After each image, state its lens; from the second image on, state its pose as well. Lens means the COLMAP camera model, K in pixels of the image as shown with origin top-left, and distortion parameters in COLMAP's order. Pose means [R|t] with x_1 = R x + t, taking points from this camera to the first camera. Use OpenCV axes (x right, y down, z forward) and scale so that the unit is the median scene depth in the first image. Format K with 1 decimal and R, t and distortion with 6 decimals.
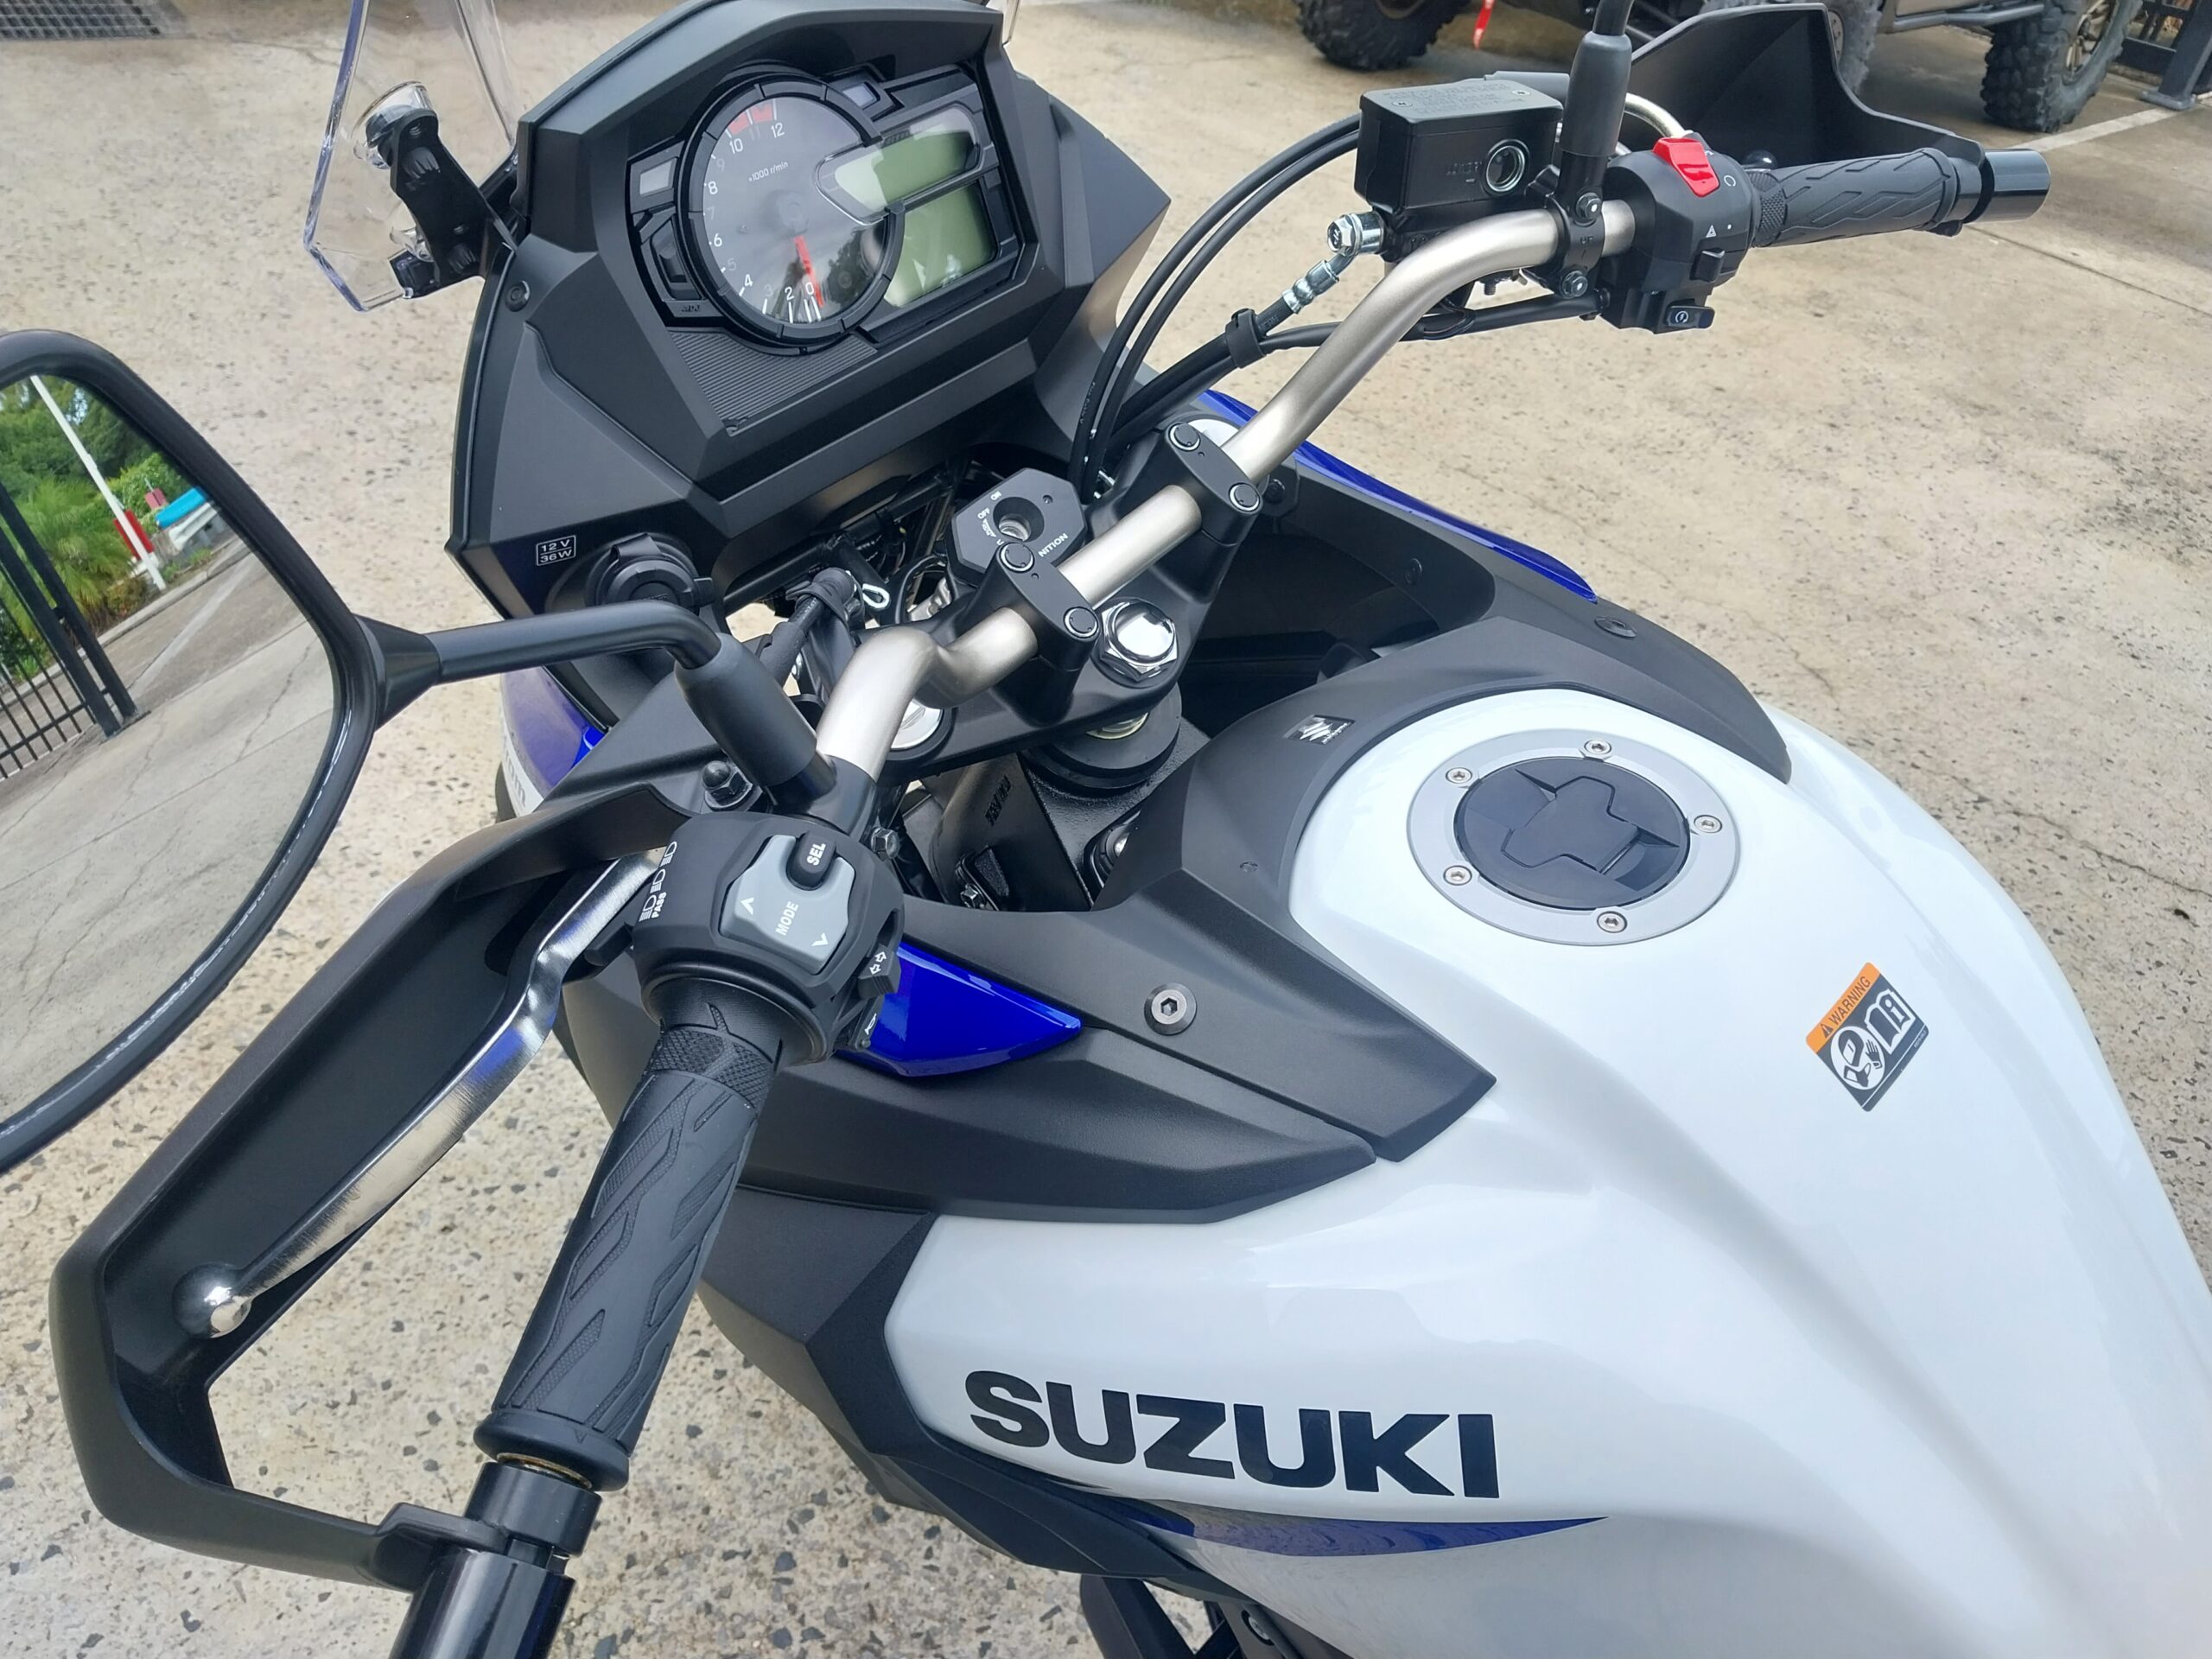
lens RADIAL K [[1729.3, 0, 1148.7], [0, 1729.3, 835.5], [0, 0, 1]] dist [-0.004872, -0.000985]
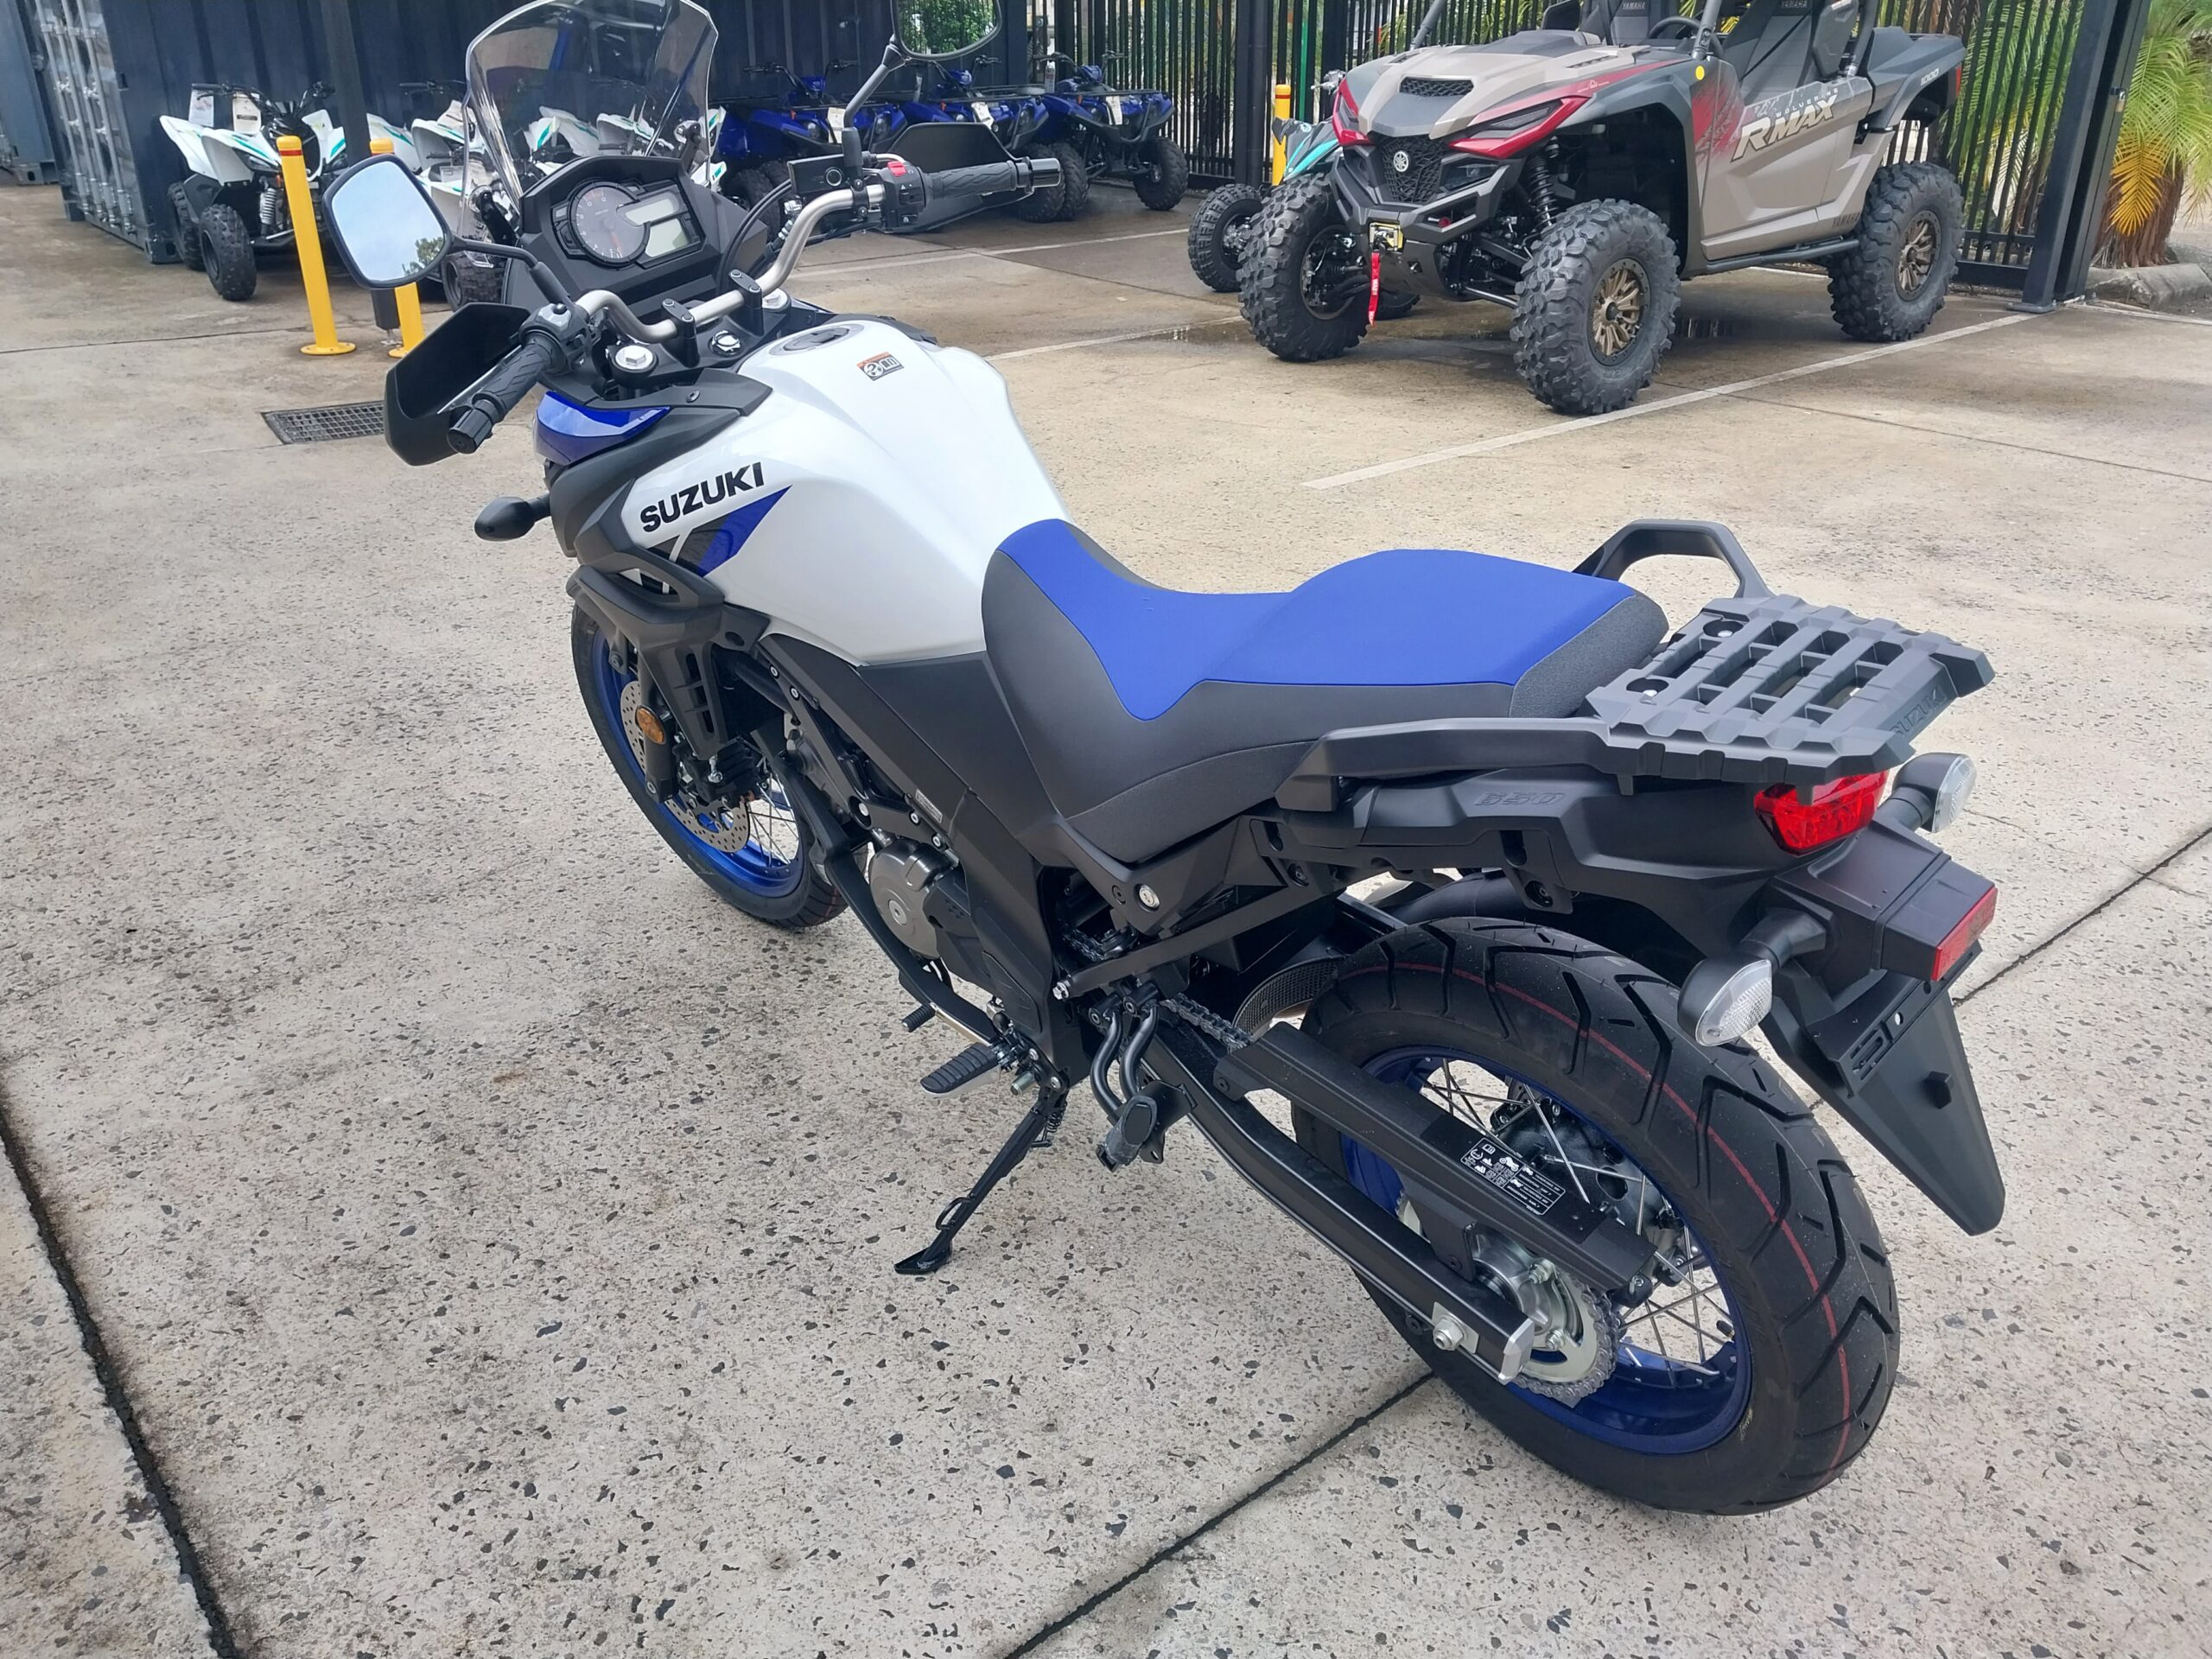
lens RADIAL K [[1706.1, 0, 1103.6], [0, 1706.1, 856.9], [0, 0, 1]] dist [-0.001096, 0.006141]
pose [[0.986897, -0.091794, -0.132694, 0.947369], [0.064086, 0.977750, -0.199742, 1.382868], [0.148076, 0.188621, 0.970822, -1.580916]]
